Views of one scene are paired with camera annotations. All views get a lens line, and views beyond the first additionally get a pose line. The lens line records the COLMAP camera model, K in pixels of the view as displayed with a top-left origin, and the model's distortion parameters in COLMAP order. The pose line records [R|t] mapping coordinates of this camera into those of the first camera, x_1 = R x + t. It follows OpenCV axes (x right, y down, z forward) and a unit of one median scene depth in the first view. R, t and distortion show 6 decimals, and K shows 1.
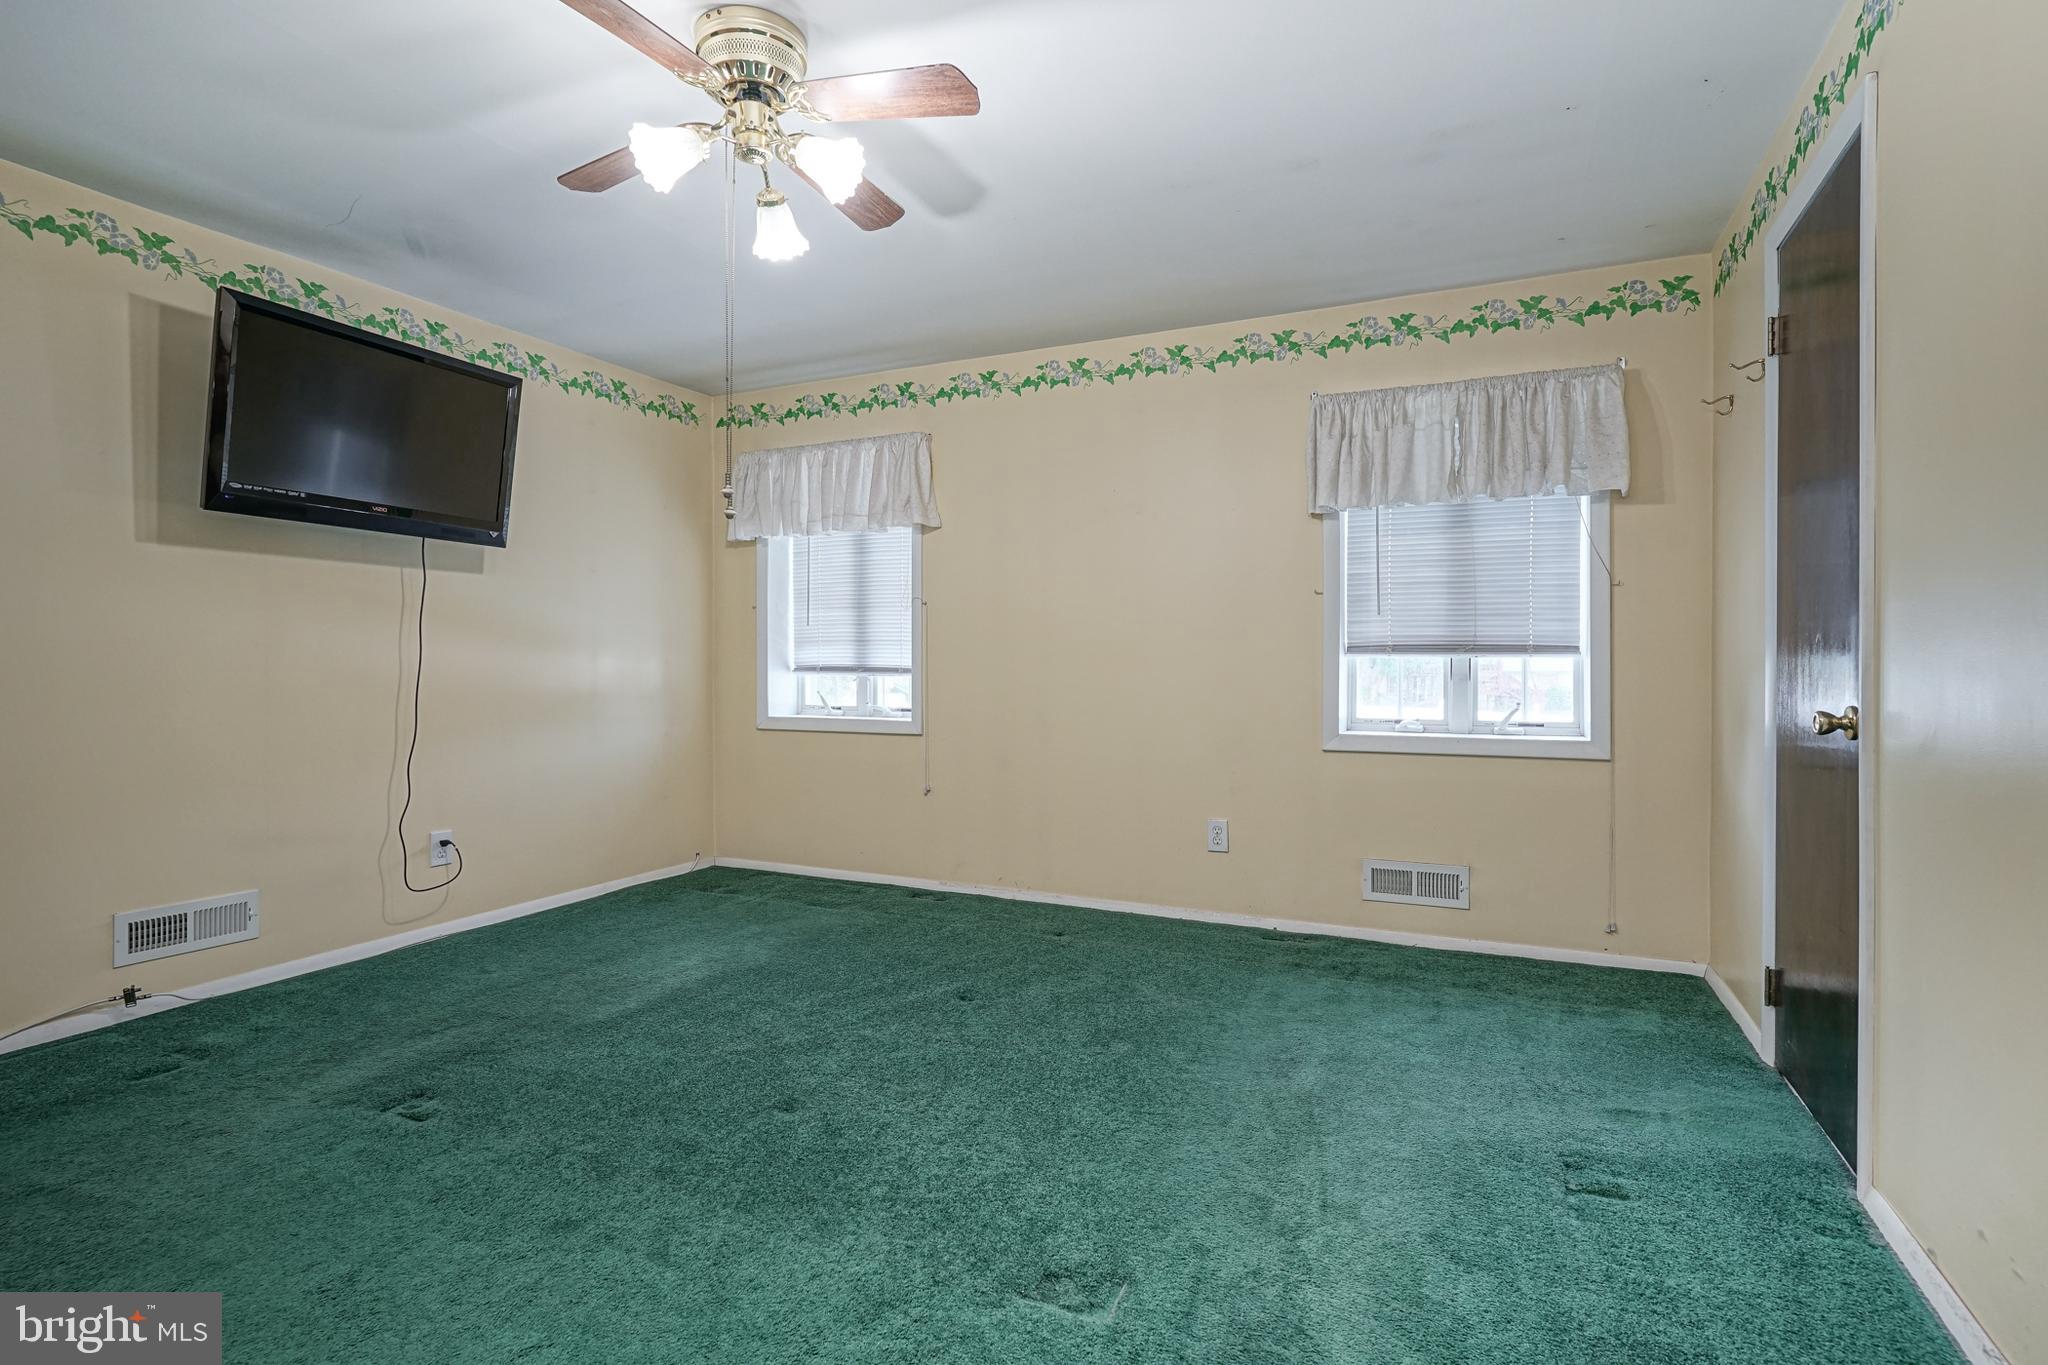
lens RADIAL K [[984.9, 0, 1025.4], [0, 984.9, 674.8], [0, 0, 1]] dist [-0.003320, 0.000536]
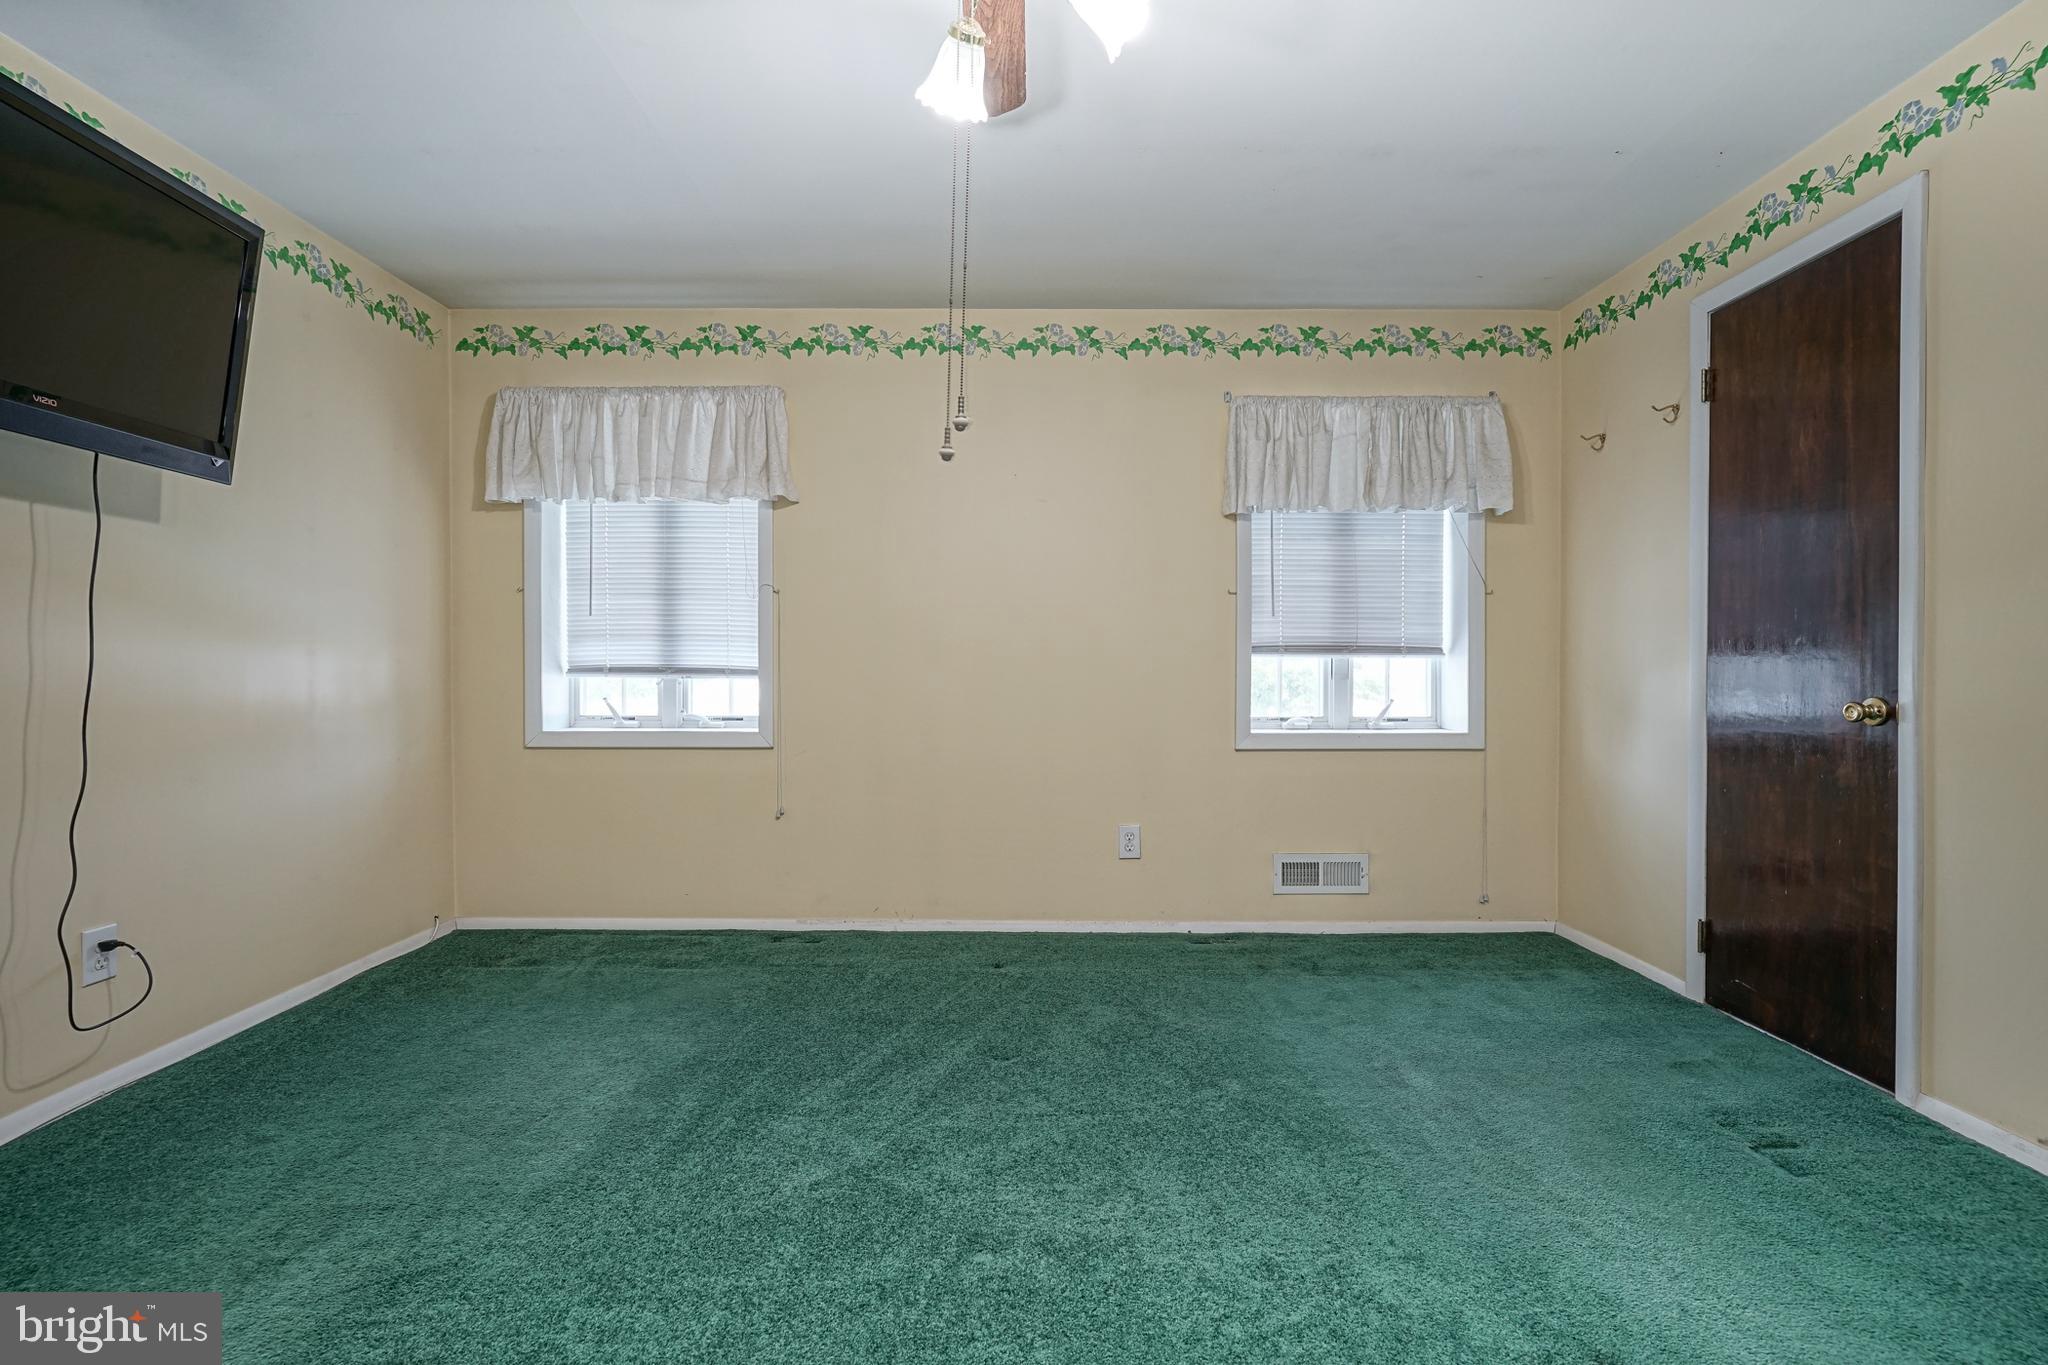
lens RADIAL K [[977.7, 0, 1024.0], [0, 977.7, 682.5], [0, 0, 1]] dist [-0.004795, 0.001043]
pose [[0.908128, -0.006736, 0.418638, -0.309608], [0.004379, 0.999969, 0.006591, 0.000580], [-0.418669, -0.004152, 0.908129, 0.182044]]
